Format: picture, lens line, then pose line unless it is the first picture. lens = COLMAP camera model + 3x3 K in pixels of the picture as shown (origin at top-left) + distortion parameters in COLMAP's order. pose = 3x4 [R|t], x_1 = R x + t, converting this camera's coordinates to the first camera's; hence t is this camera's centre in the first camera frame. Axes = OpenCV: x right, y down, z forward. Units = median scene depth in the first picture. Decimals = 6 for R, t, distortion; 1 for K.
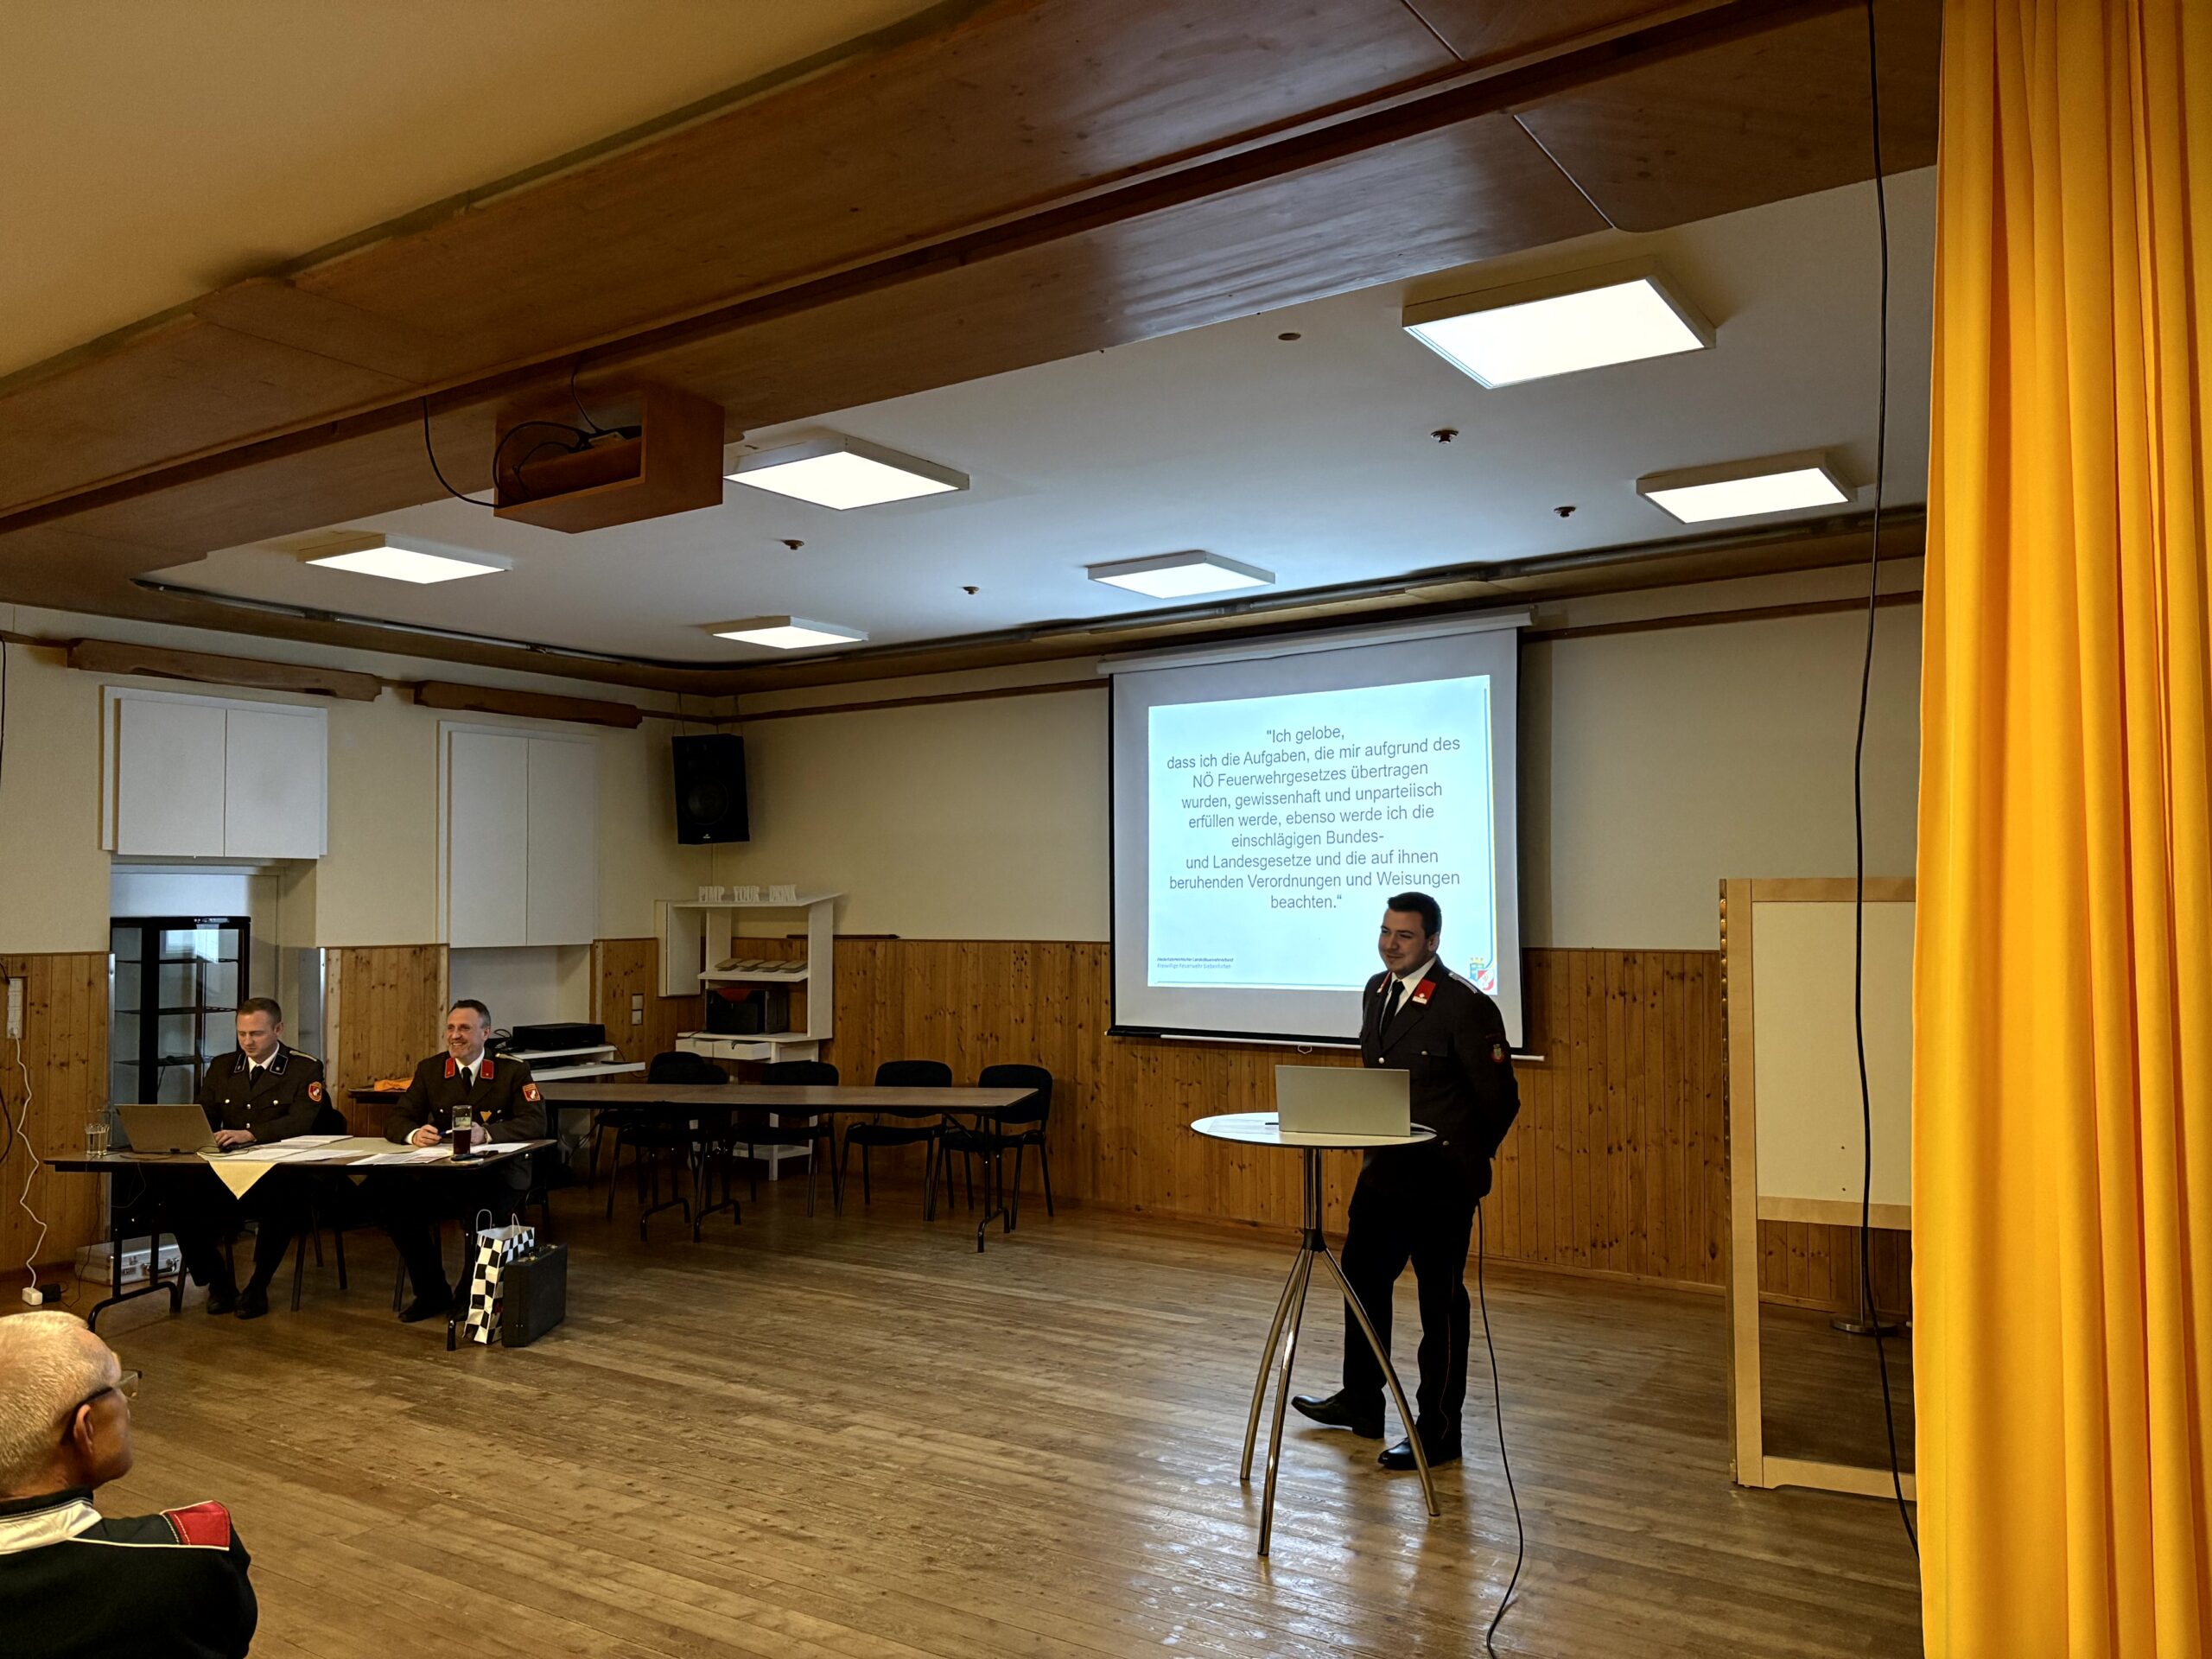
lens RADIAL K [[1668.2, 0, 1101.7], [0, 1668.2, 844.6], [0, 0, 1]] dist [0.052986, -0.043920]
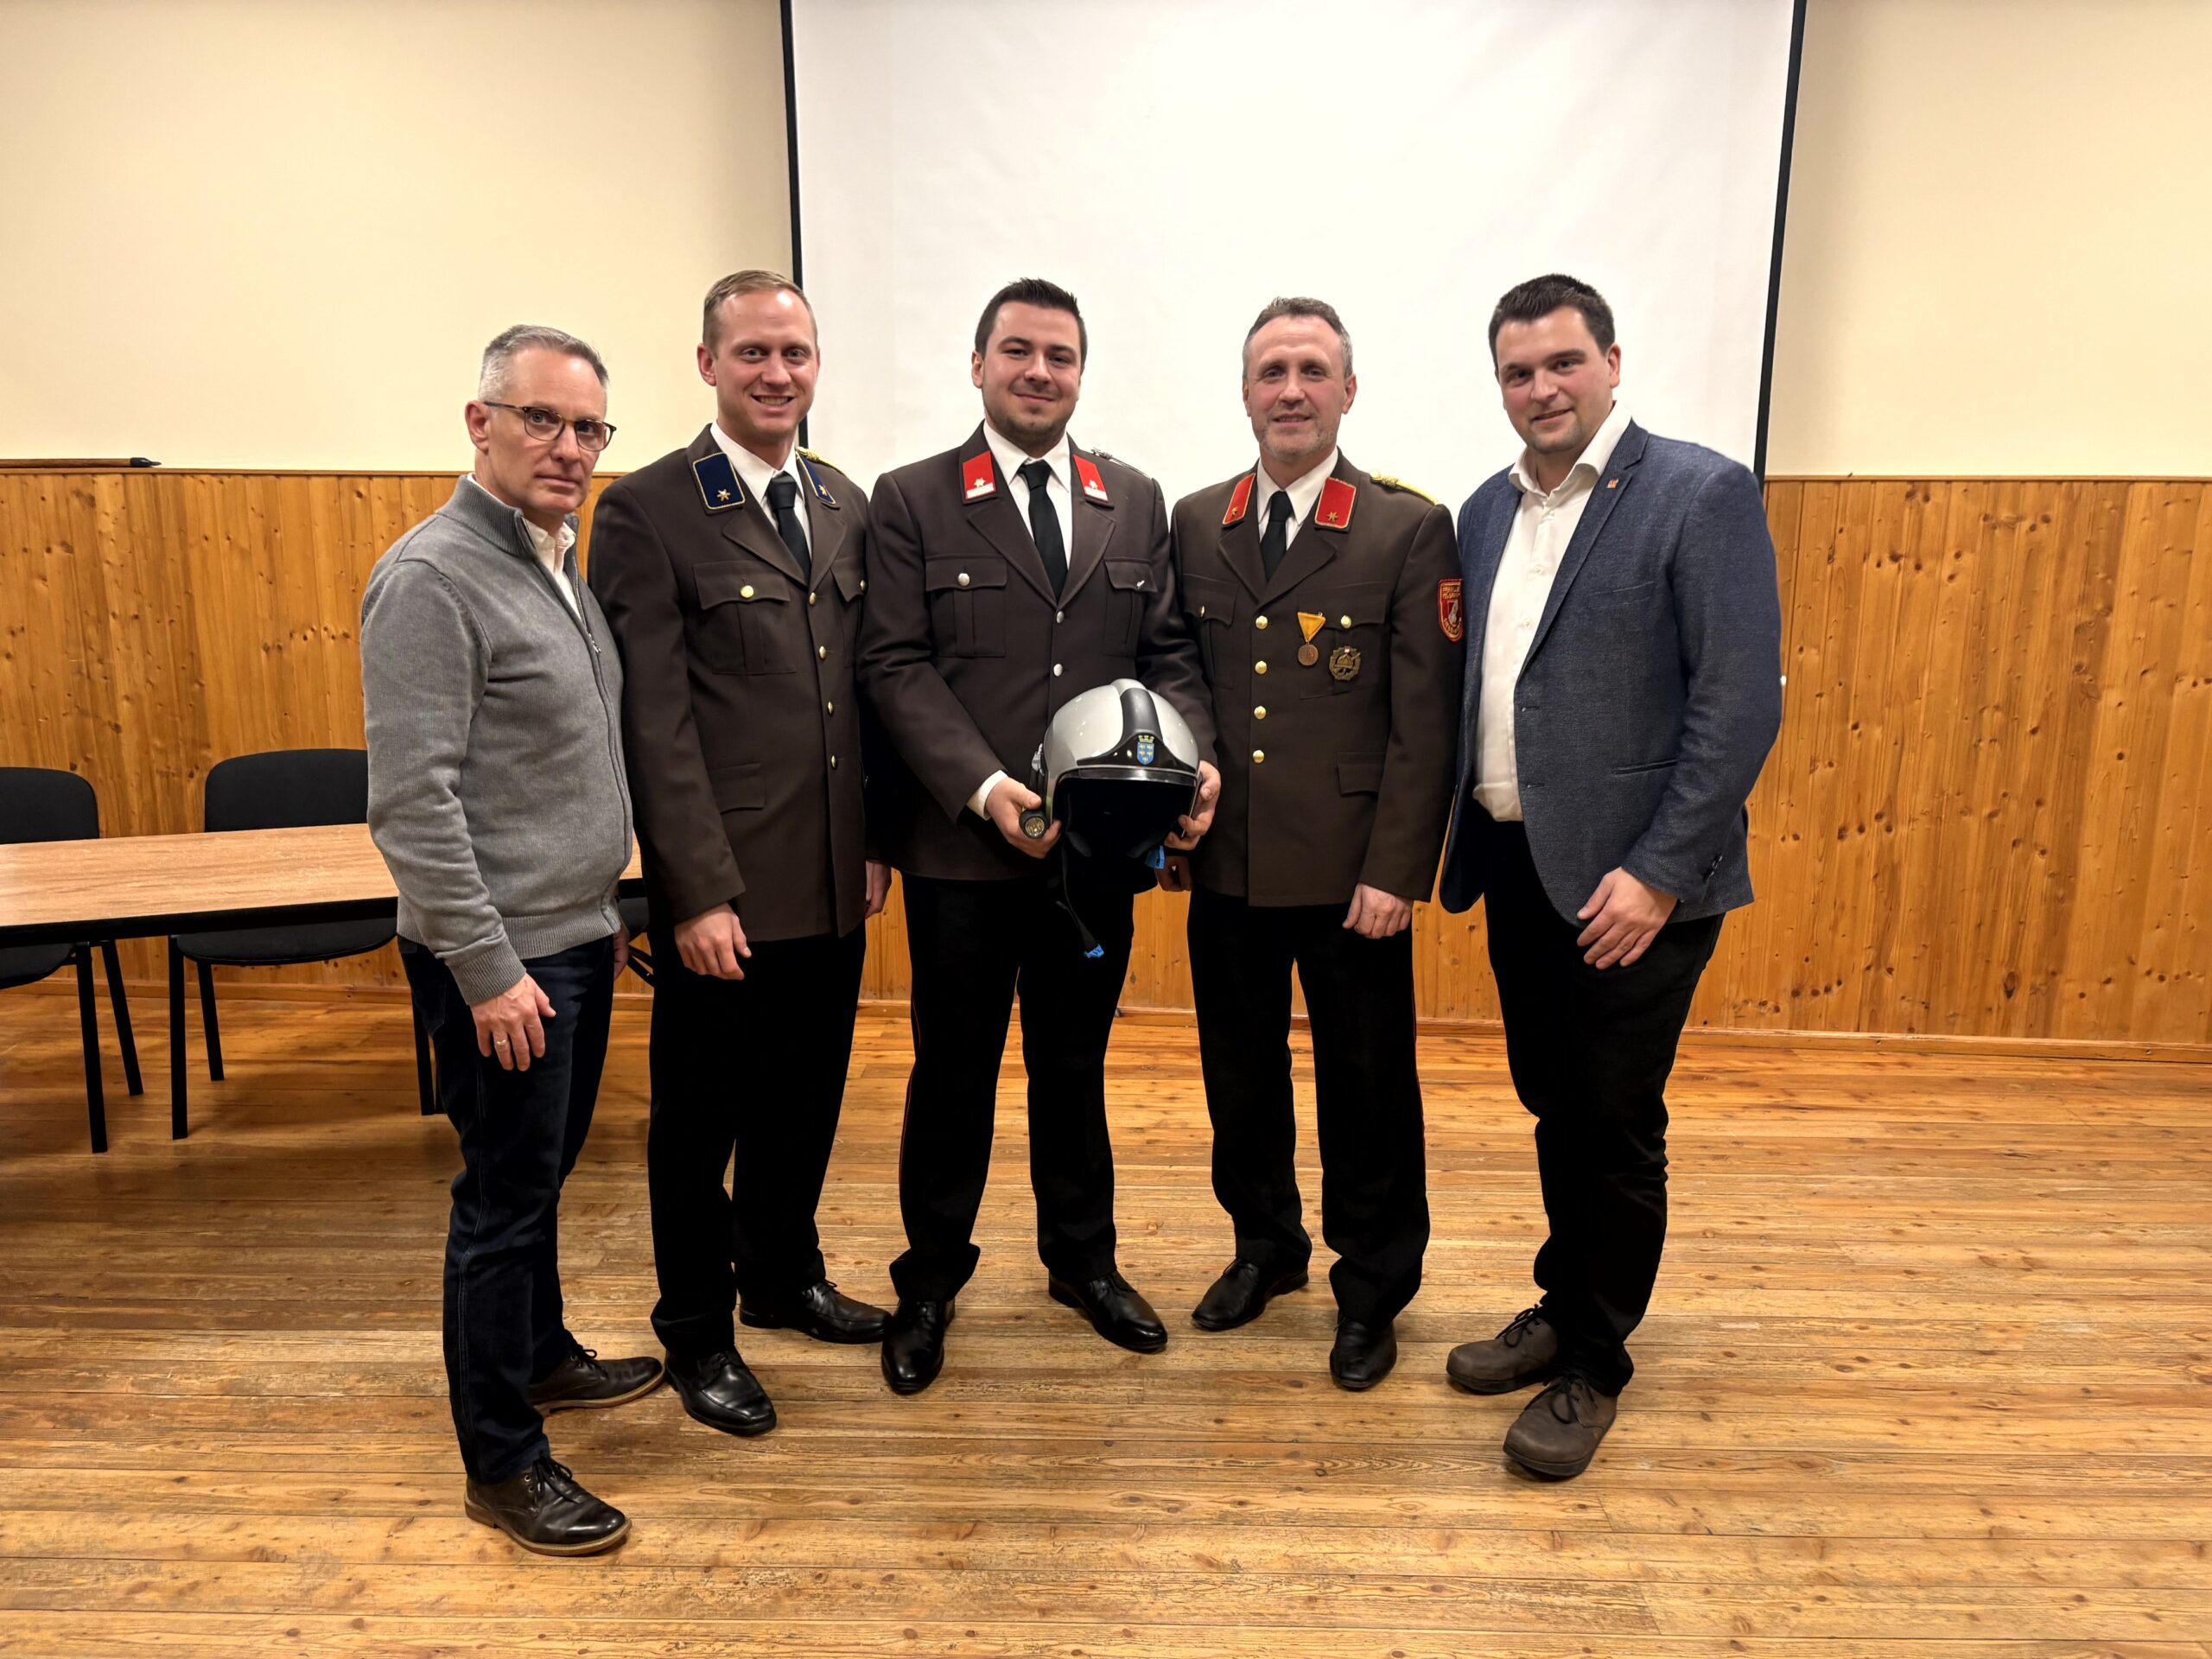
lens RADIAL K [[1668.2, 0, 1112.3], [0, 1668.2, 824.2], [0, 0, 1]] dist [0.052986, -0.043920]
pose [[0.844658, -0.097246, 0.526398, -0.209305], [-0.026190, 0.974675, 0.222085, 0.057816], [-0.534665, -0.201373, 0.820721, 0.660854]]
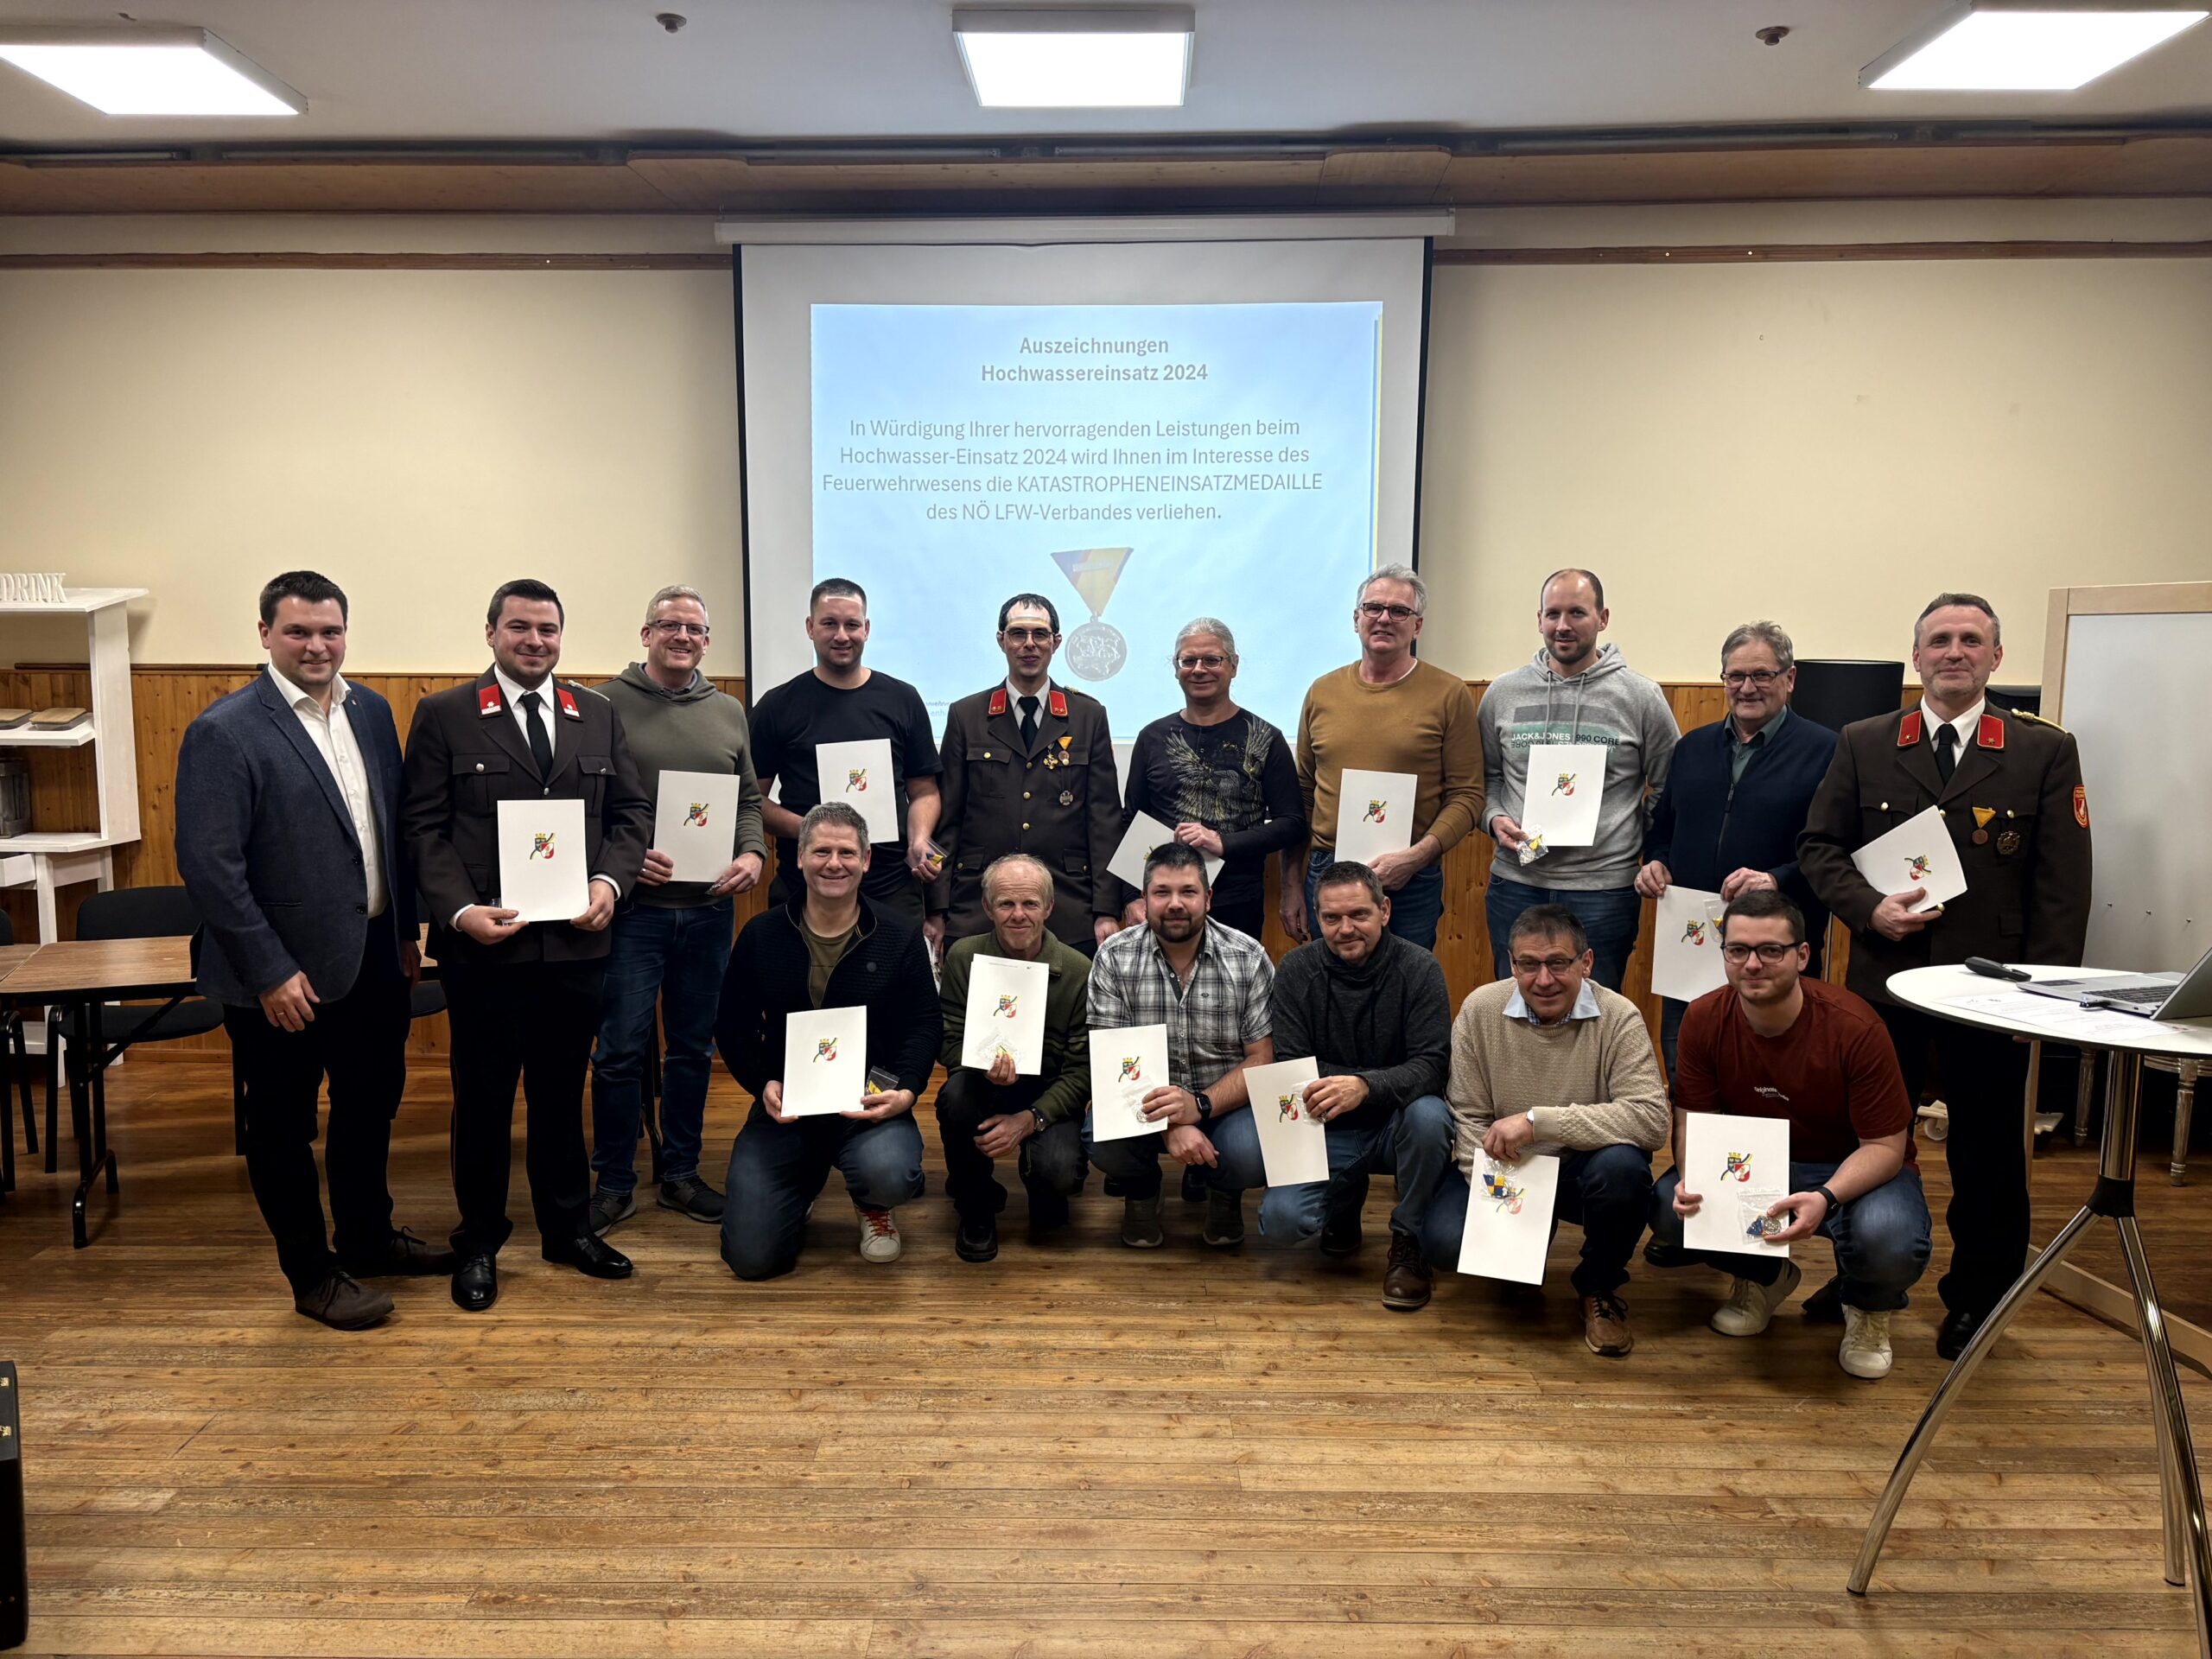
lens RADIAL K [[1668.2, 0, 1086.4], [0, 1668.2, 827.3], [0, 0, 1]] dist [0.052986, -0.043920]
pose [[0.836578, -0.052017, 0.545373, -0.288880], [-0.028733, 0.989946, 0.138495, 0.026960], [-0.547094, -0.131532, 0.826673, 0.453226]]
